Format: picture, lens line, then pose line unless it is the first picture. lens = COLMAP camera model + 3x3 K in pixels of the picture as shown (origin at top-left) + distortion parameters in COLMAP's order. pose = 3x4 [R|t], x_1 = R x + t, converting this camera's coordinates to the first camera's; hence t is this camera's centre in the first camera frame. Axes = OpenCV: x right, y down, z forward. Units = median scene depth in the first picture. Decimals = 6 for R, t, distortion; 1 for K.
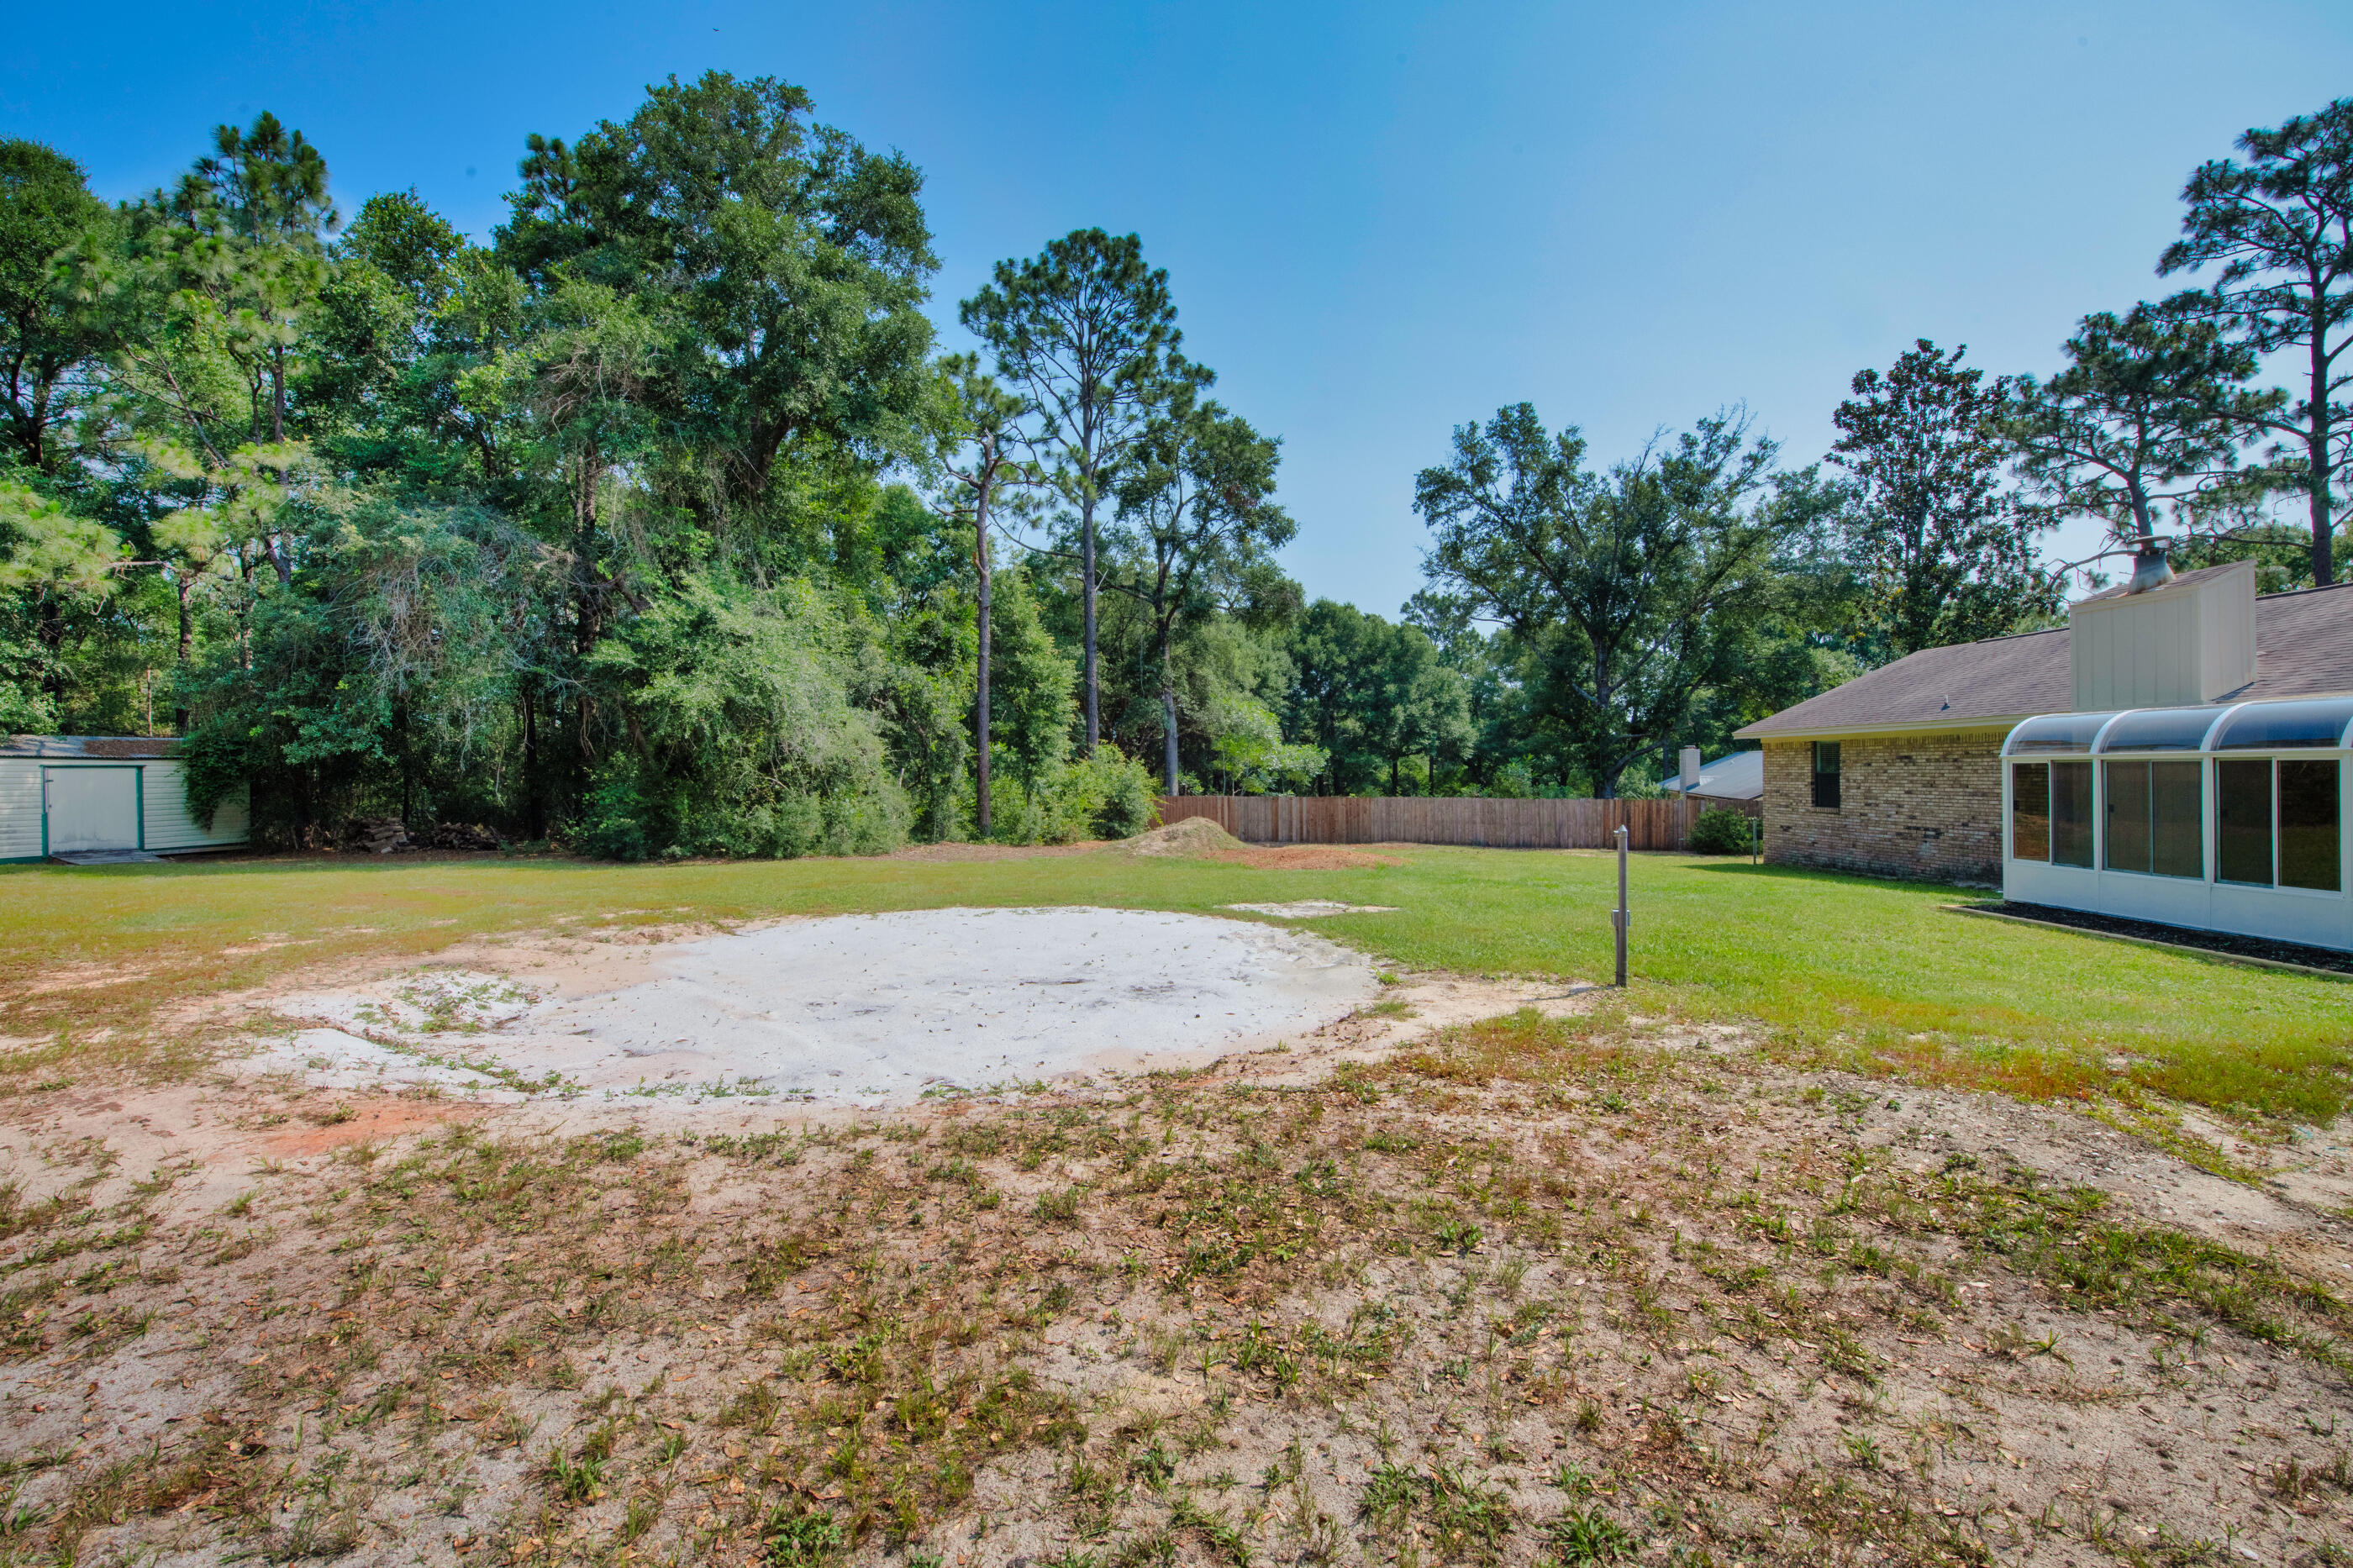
lens RADIAL K [[935.8, 0, 1176.5], [0, 935.8, 784.0], [0, 0, 1]] dist [-0.019568, 0.000267]
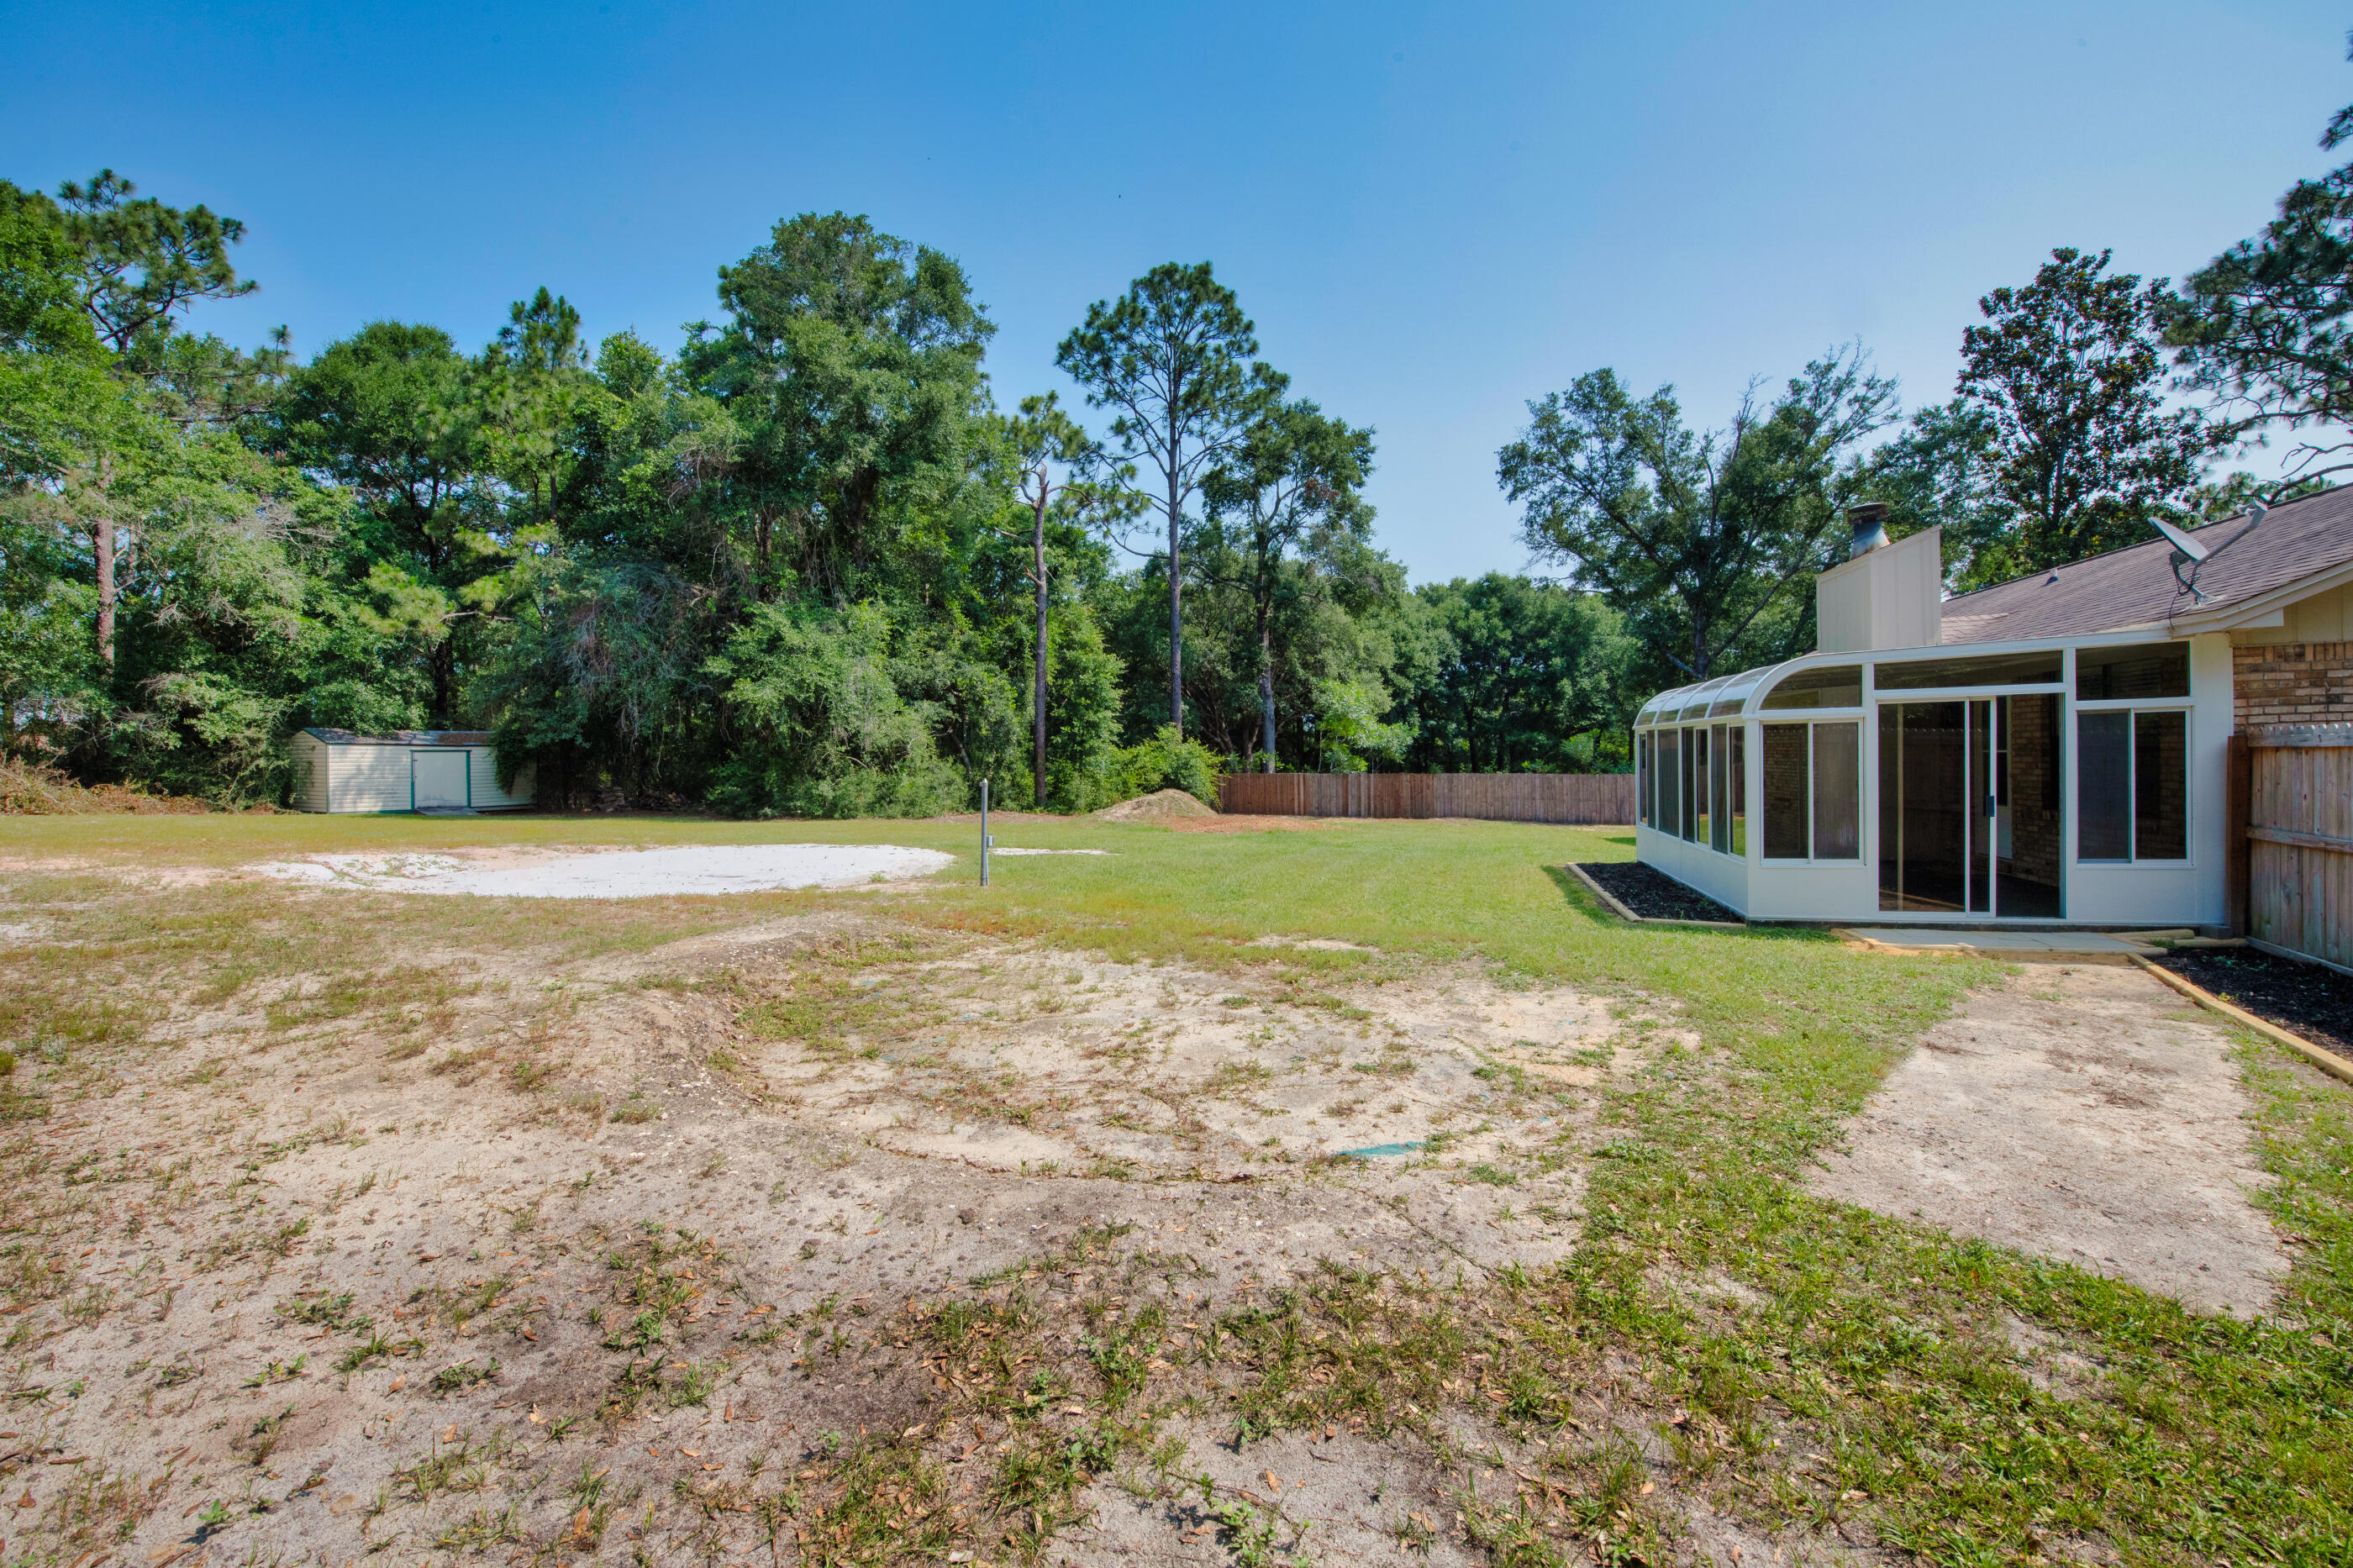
lens RADIAL K [[931.9, 0, 1171.3], [0, 931.9, 760.4], [0, 0, 1]] dist [0.001878, -0.010011]
pose [[0.957959, -0.003923, -0.286880, 0.323009], [0.003023, 0.999989, -0.003582, 0.004075], [0.286891, 0.002565, 0.957960, -0.093874]]
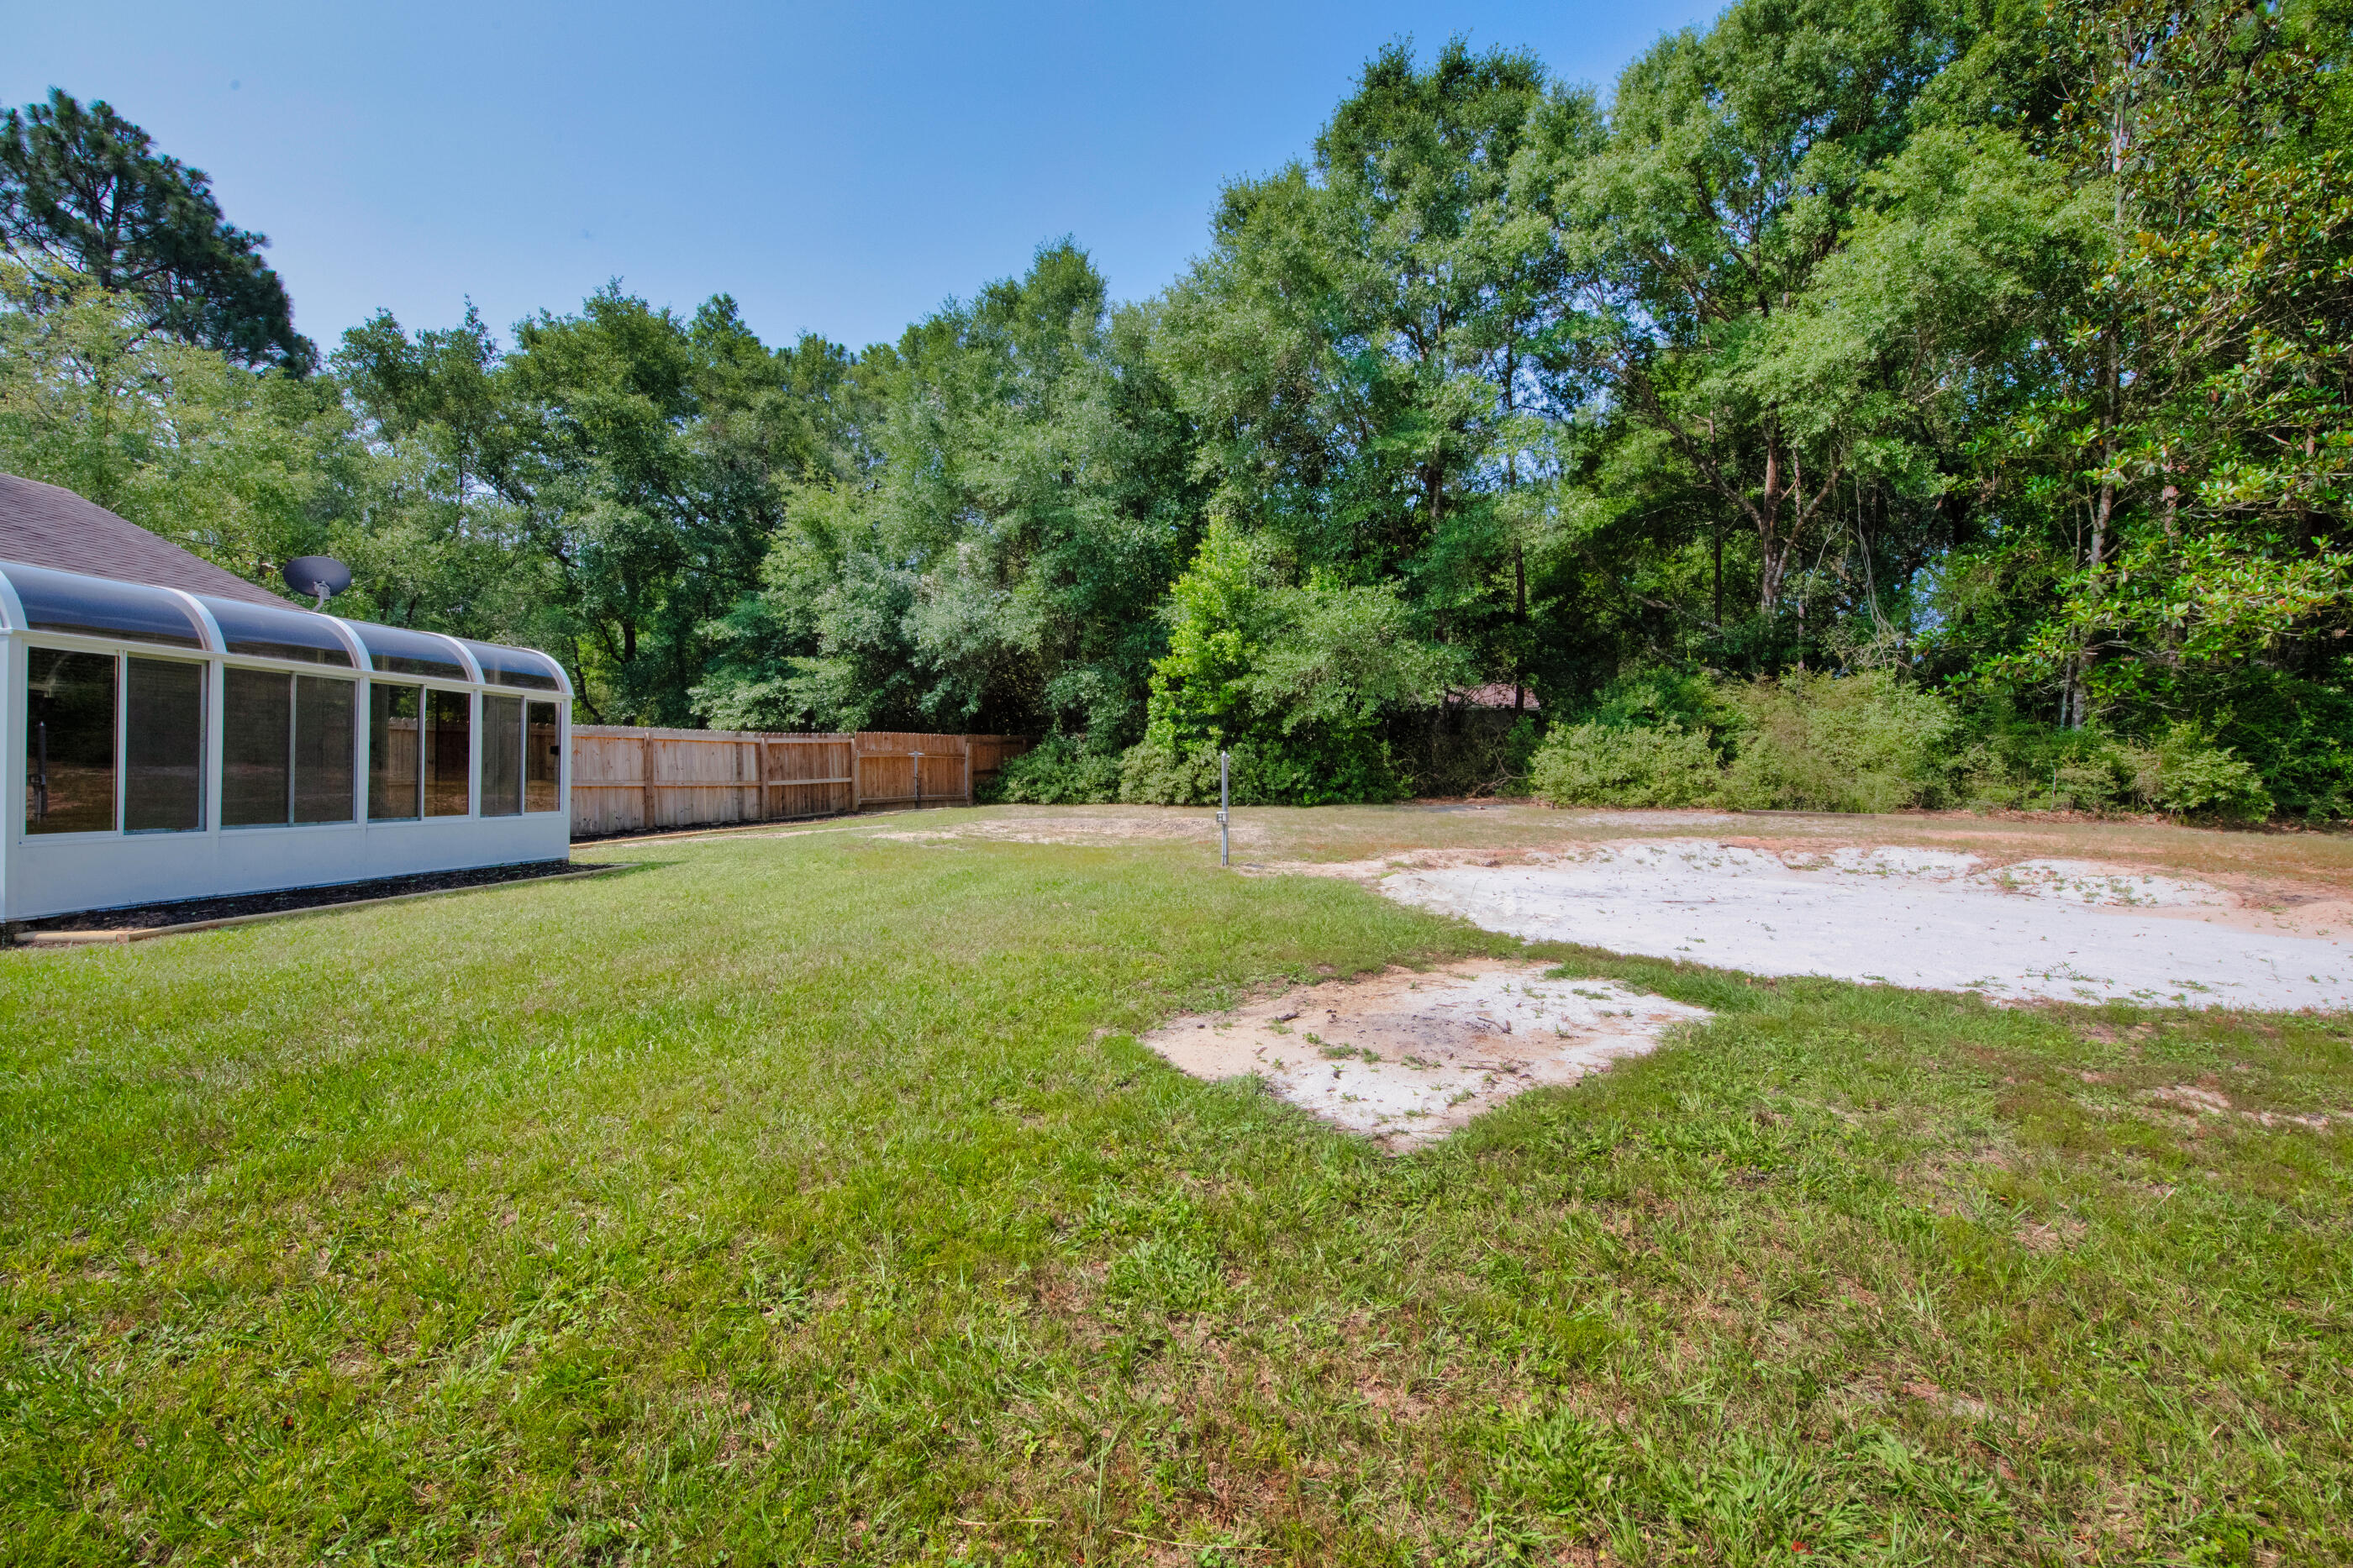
lens RADIAL K [[952.6, 0, 1174.8], [0, 952.6, 843.3], [0, 0, 1]] dist [0.001183, -0.005257]
pose [[-0.987870, -0.016754, 0.154376, 0.095507], [-0.004641, 0.996904, 0.078494, 0.019401], [-0.155213, 0.076825, -0.984889, 0.669209]]
